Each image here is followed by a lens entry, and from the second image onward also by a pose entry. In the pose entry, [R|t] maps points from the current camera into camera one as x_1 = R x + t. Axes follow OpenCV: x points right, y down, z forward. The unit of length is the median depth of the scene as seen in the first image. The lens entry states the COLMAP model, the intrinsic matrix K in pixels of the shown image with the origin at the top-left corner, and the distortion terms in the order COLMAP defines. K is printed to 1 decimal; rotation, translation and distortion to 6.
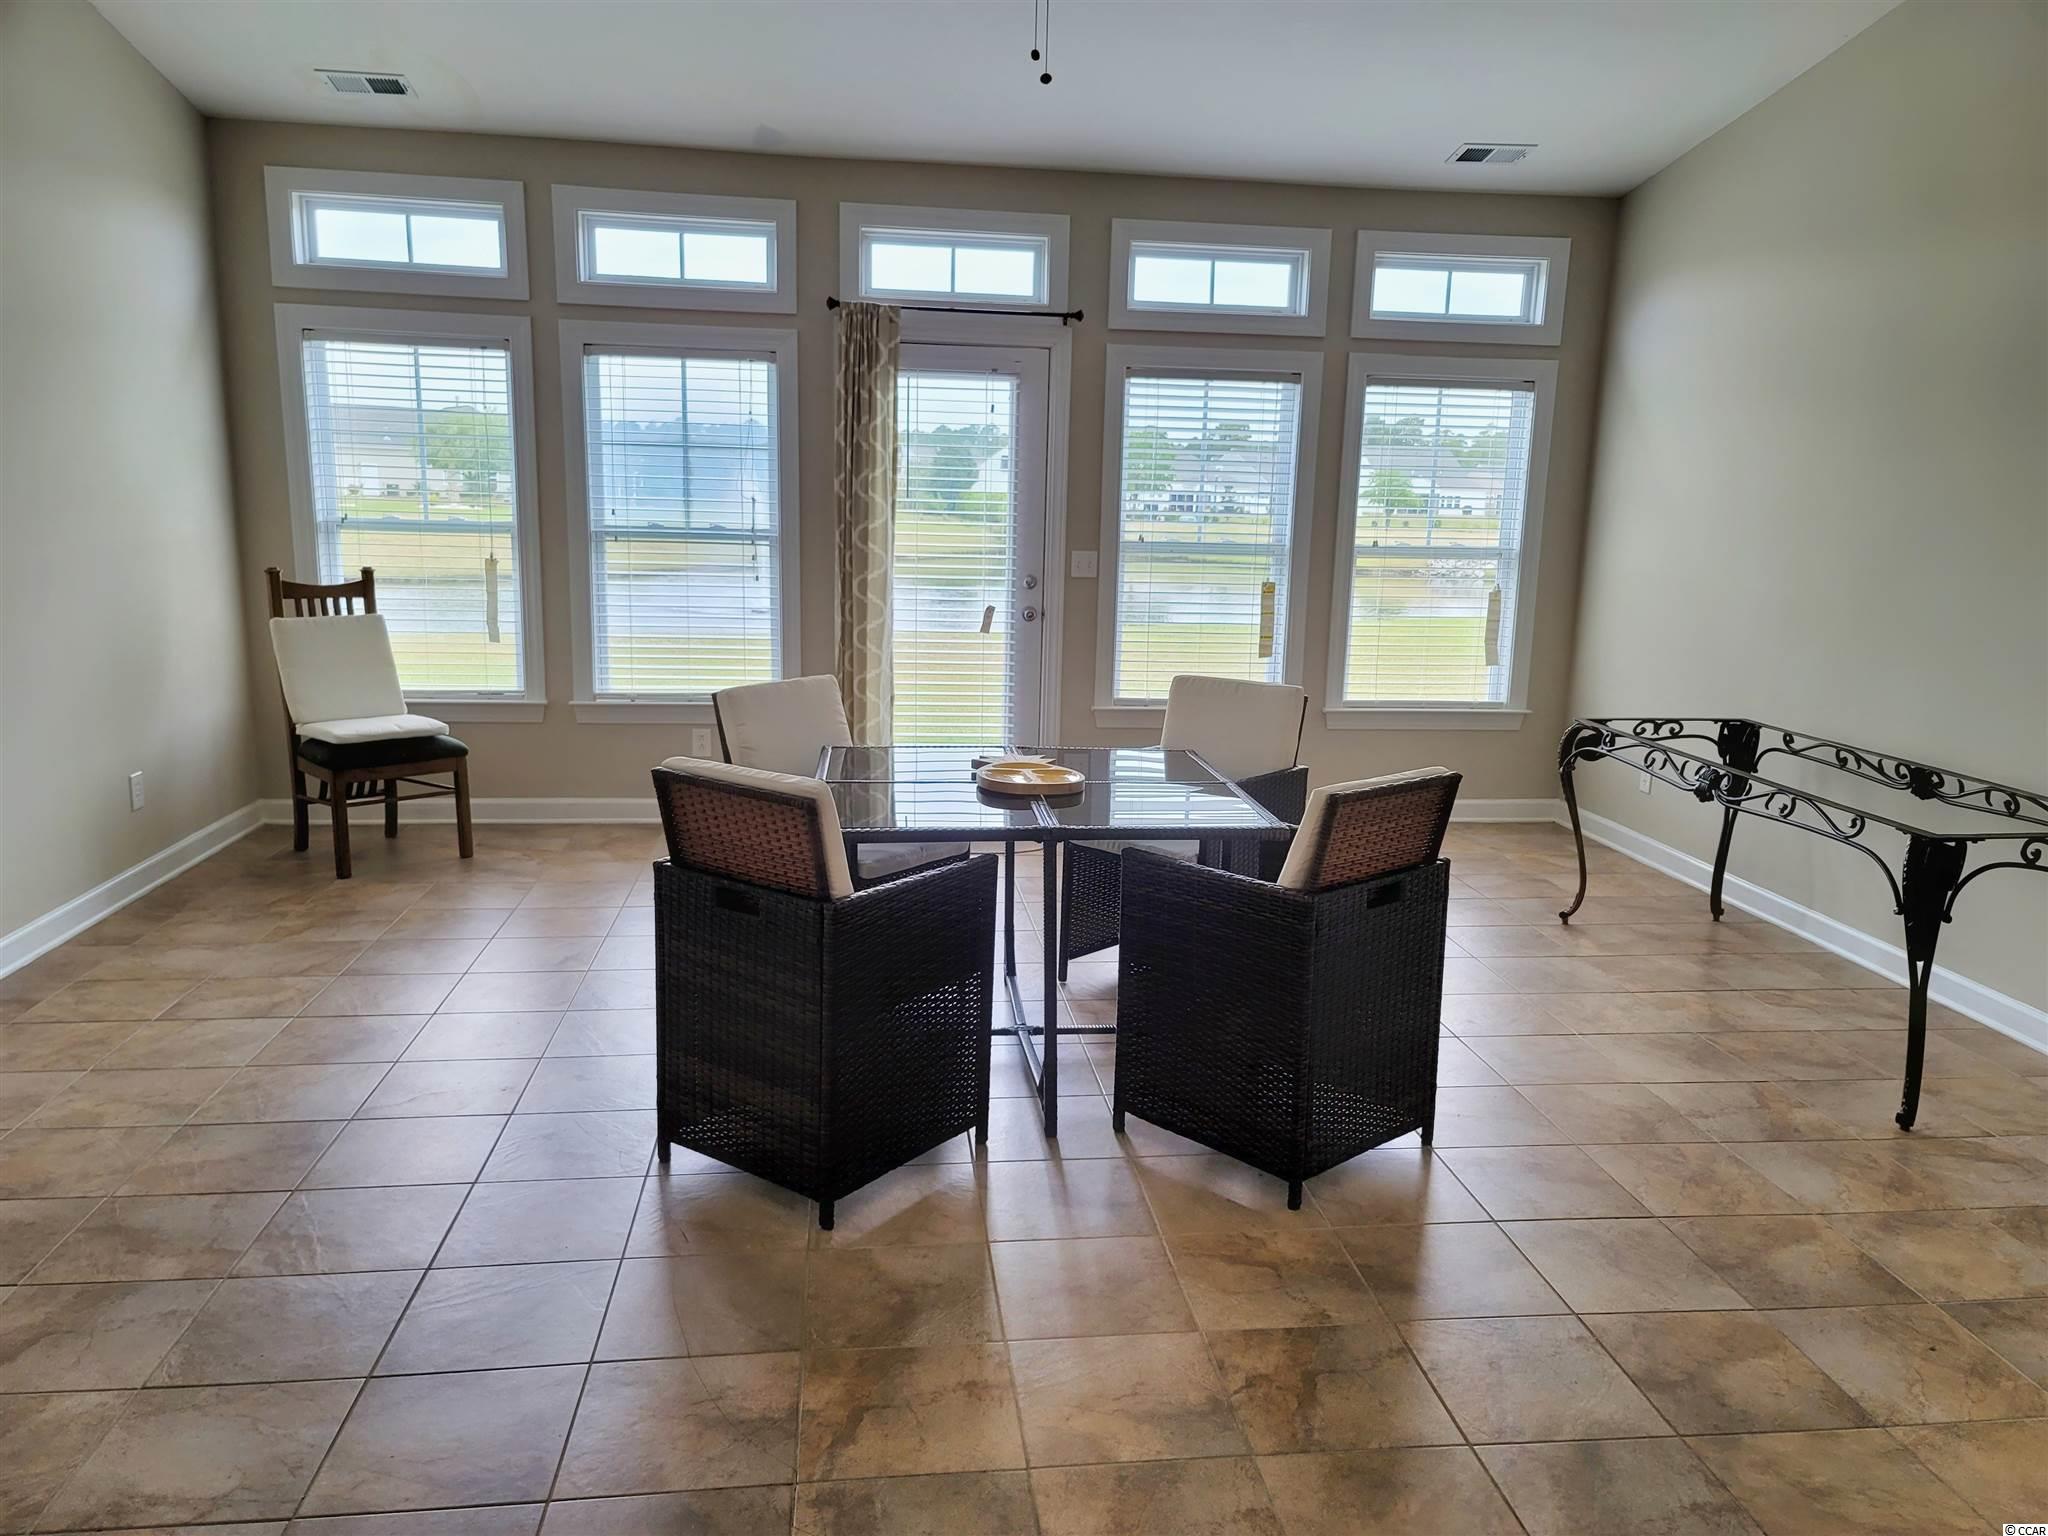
lens RADIAL K [[1508.6, 0, 1040.9], [0, 1508.6, 778.6], [0, 0, 1]] dist [0.069788, -0.051759]
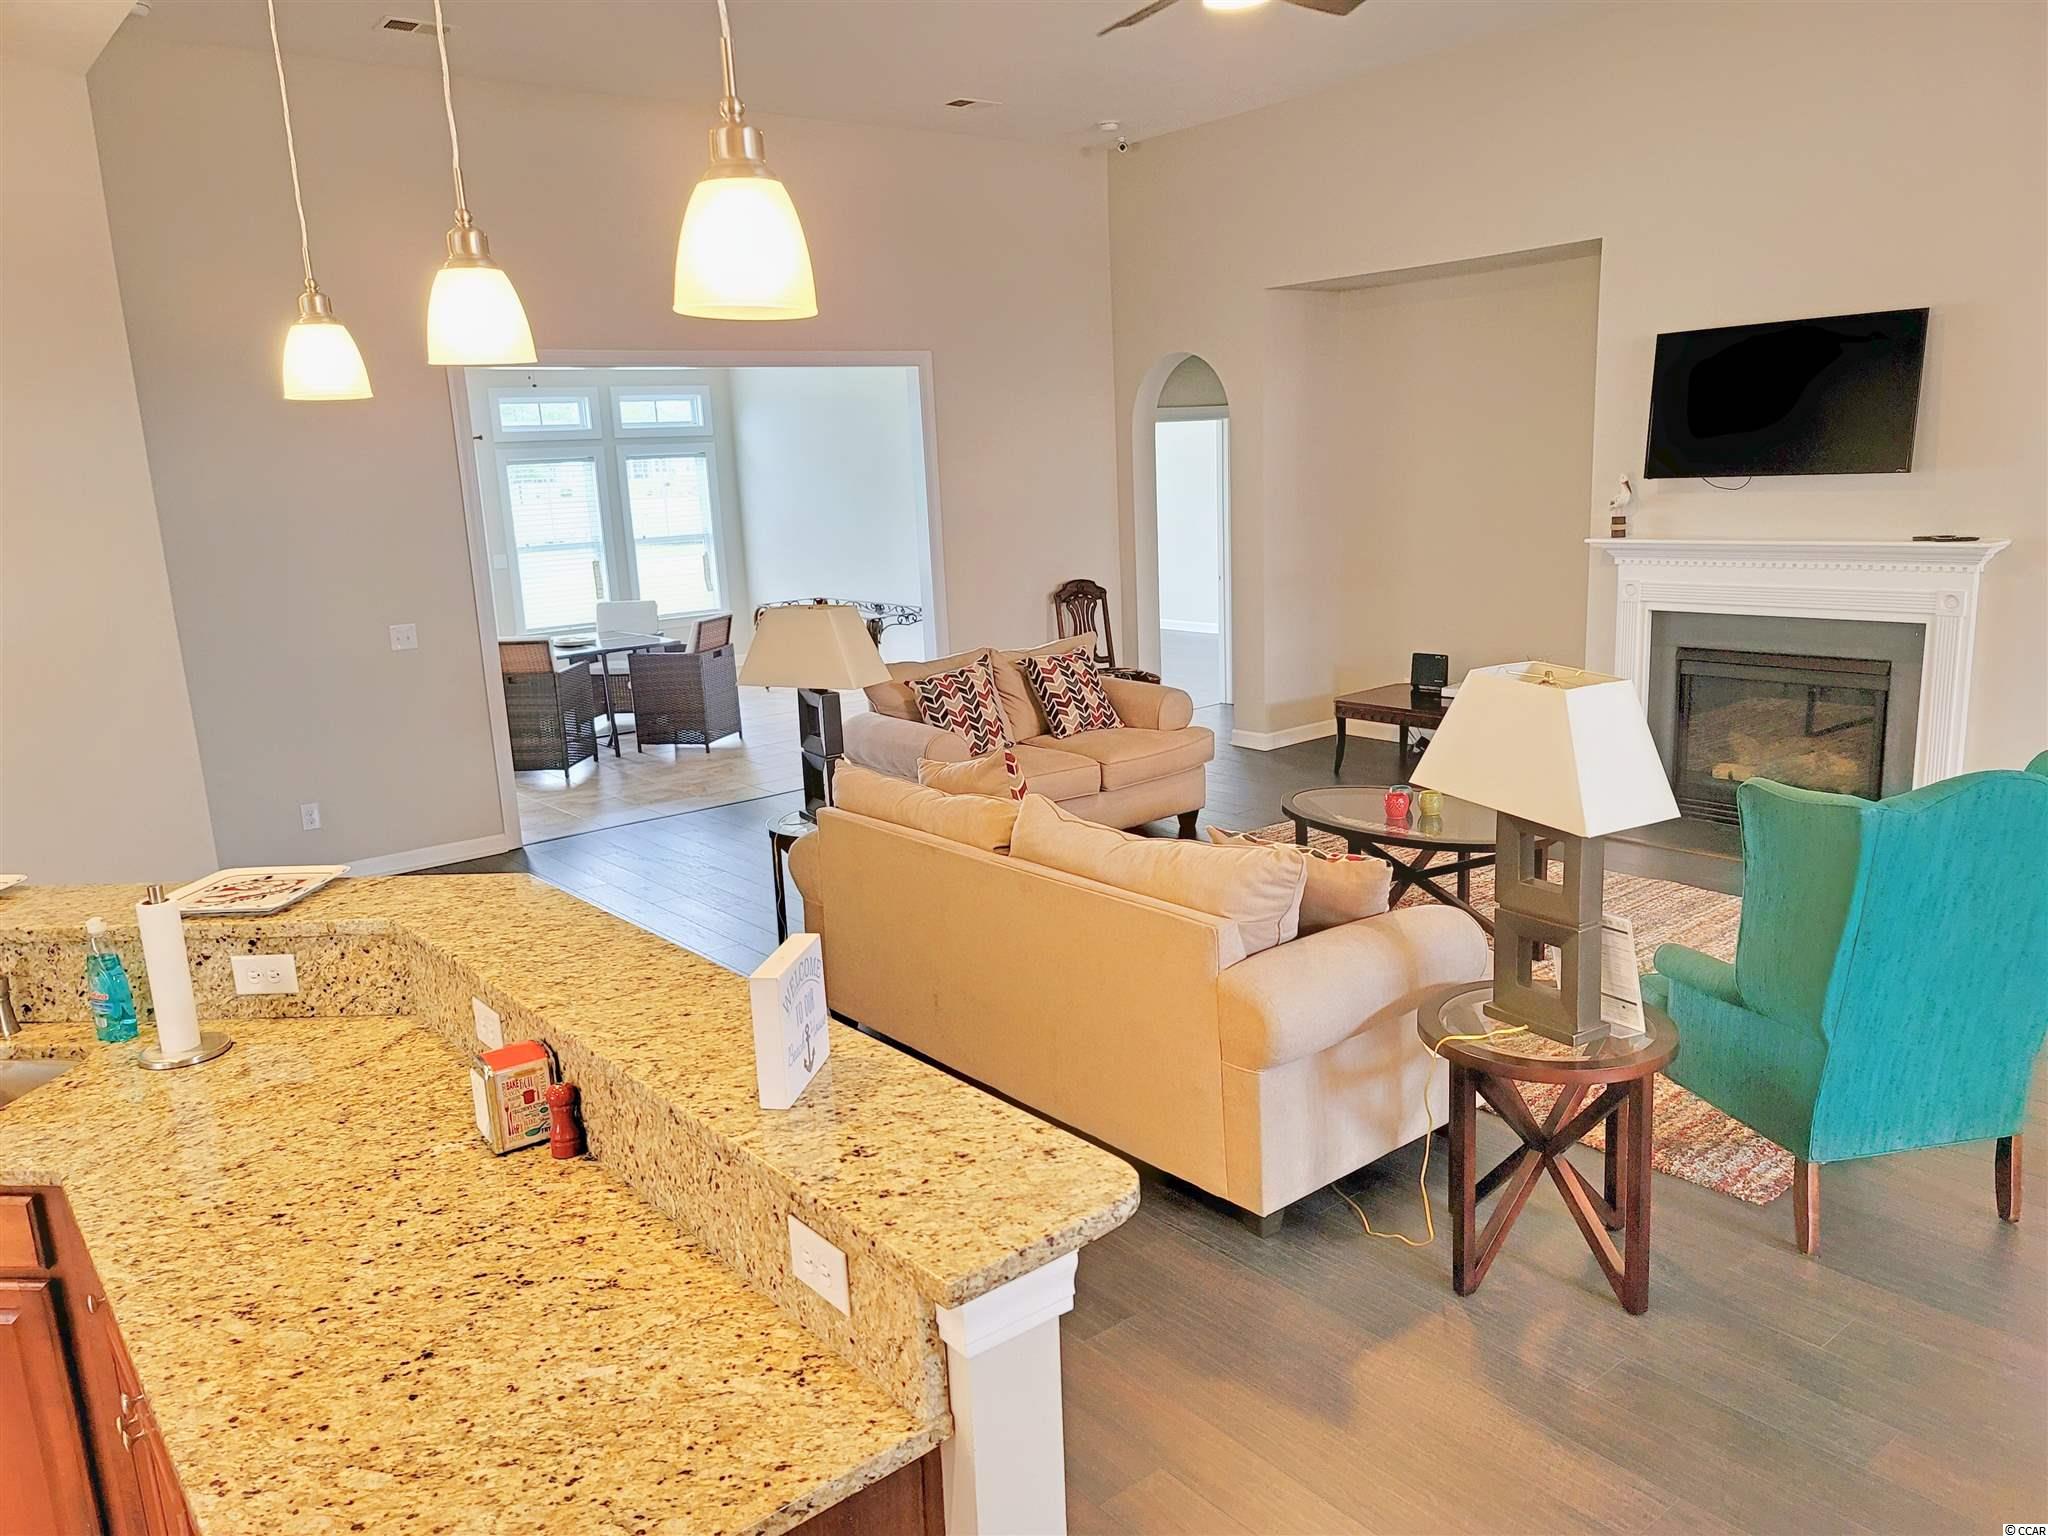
lens RADIAL K [[1508.6, 0, 1028.9], [0, 1508.6, 765.1], [0, 0, 1]] dist [0.069788, -0.051759]
pose [[0.849739, -0.177749, 0.496336, -0.428443], [0.169386, 0.983582, 0.062251, 0.112457], [-0.499252, 0.031175, 0.865896, -1.062324]]
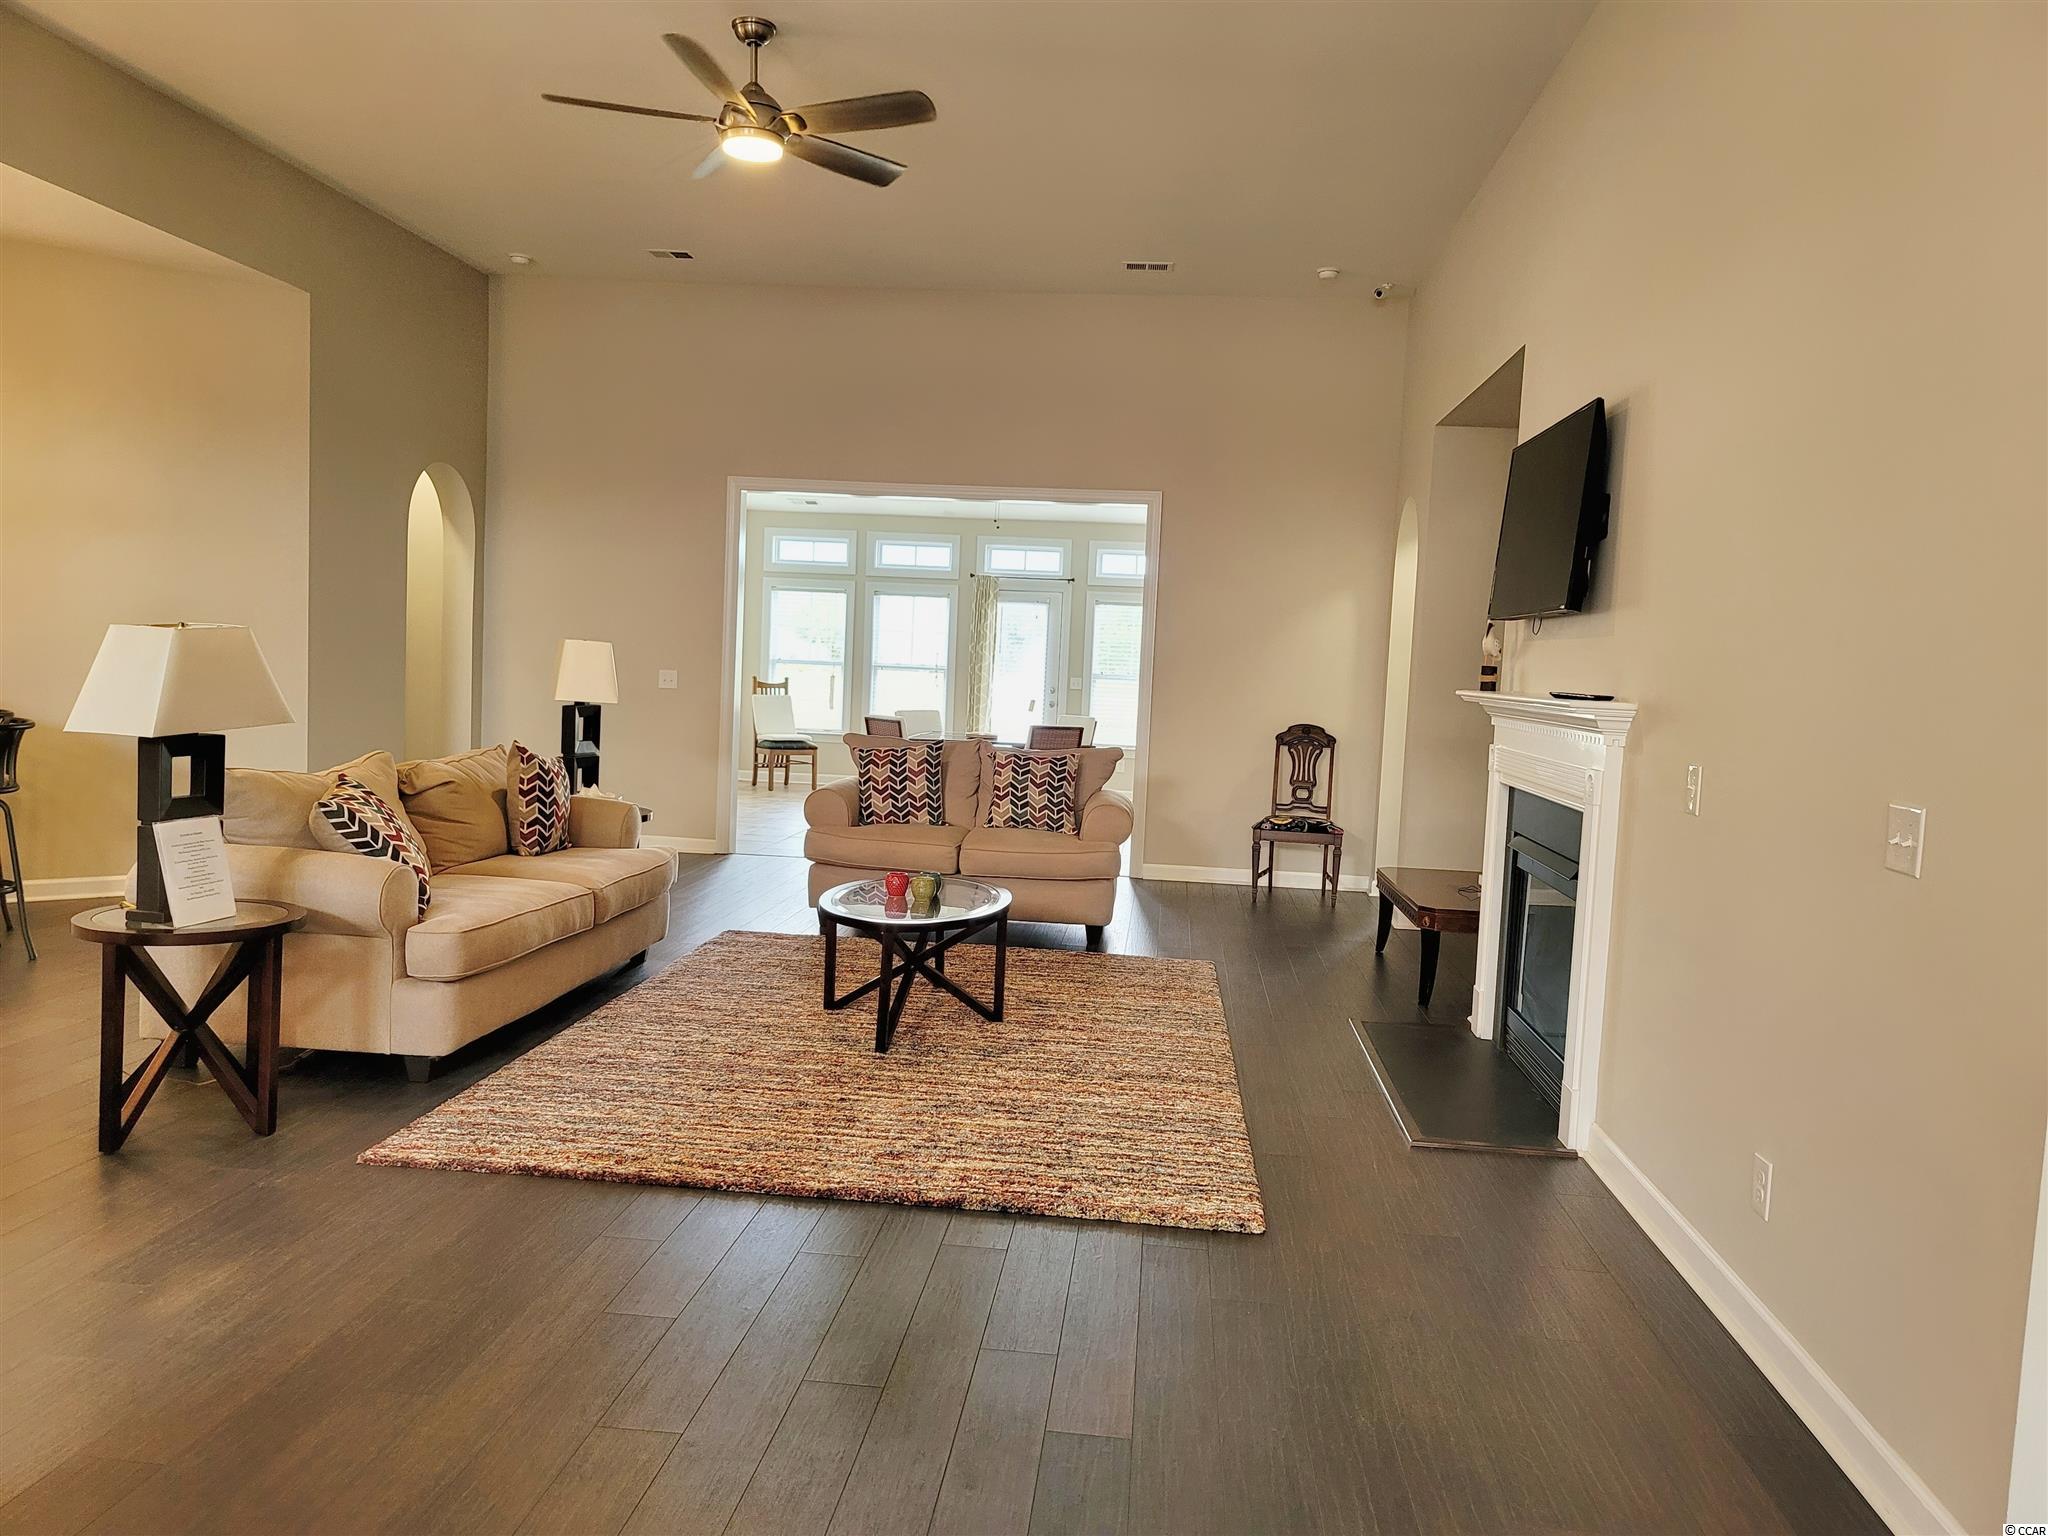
lens RADIAL K [[1508.6, 0, 1017.9], [0, 1508.6, 764.3], [0, 0, 1]] dist [0.069788, -0.051759]
pose [[0.974138, 0.035200, -0.223195, 0.479504], [-0.062973, 0.990948, -0.118562, 0.268812], [0.217001, 0.129551, 0.967537, -1.278746]]
